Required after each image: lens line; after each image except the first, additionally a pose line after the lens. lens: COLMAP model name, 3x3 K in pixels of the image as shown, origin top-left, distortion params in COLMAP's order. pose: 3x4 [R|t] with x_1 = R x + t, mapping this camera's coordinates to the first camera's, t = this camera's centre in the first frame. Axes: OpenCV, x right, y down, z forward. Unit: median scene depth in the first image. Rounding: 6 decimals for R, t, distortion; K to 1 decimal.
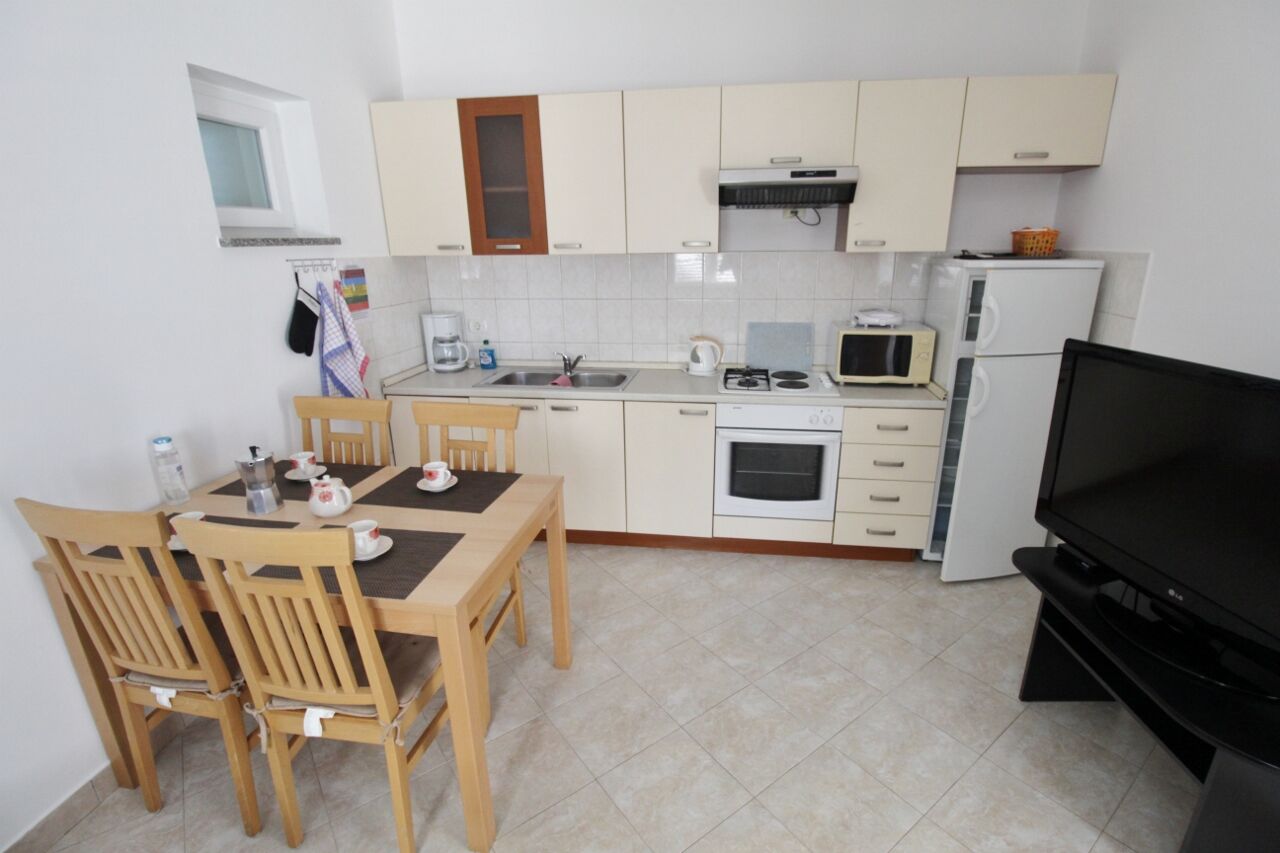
lens RADIAL K [[588.1, 0, 644.4], [0, 588.1, 433.3], [0, 0, 1]] dist [0.001526, -0.014346]
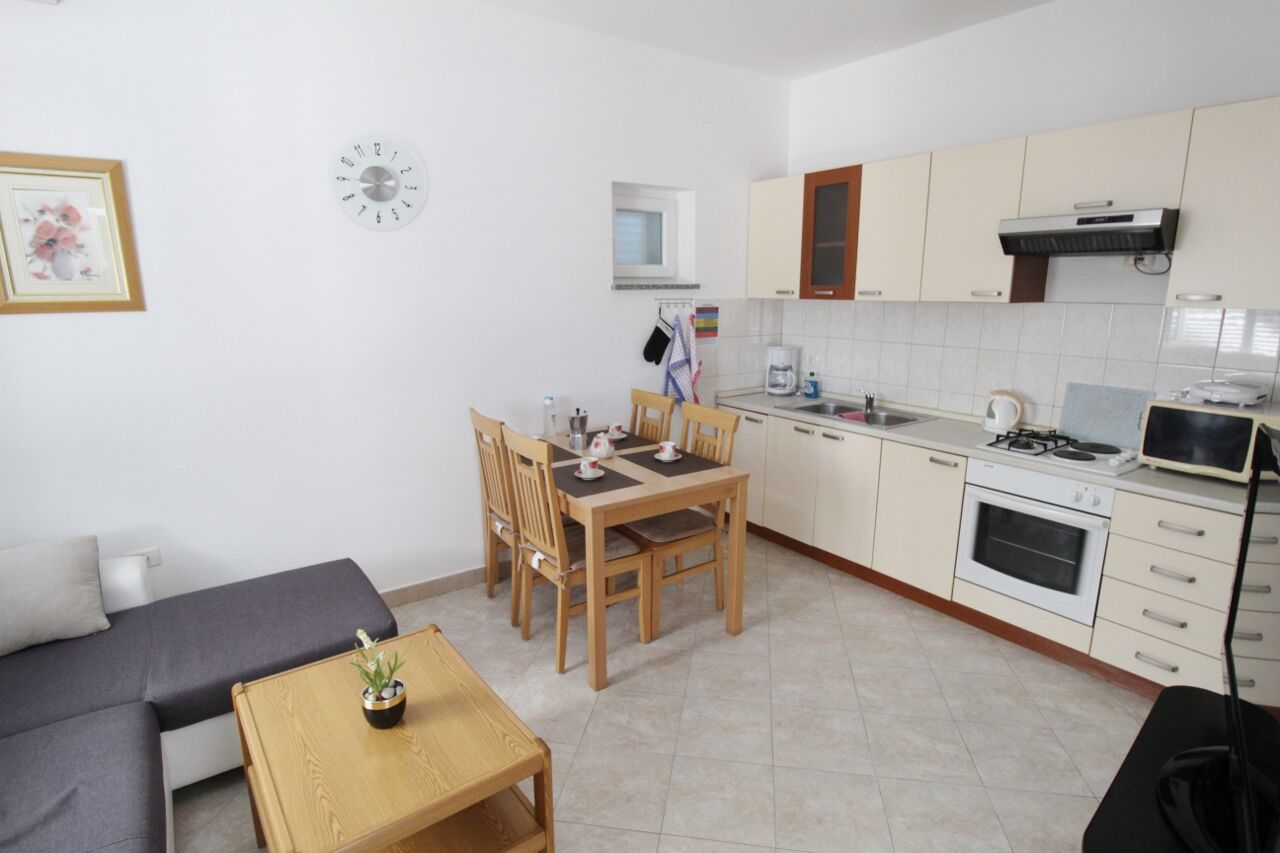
lens RADIAL K [[644.2, 0, 657.4], [0, 644.2, 434.4], [0, 0, 1]] dist [0.002280, -0.012839]
pose [[0.703844, 0.169342, -0.689874, 0.493042], [-0.225861, 0.974121, 0.008681, 0.017904], [0.673491, 0.149705, 0.723877, -0.101510]]
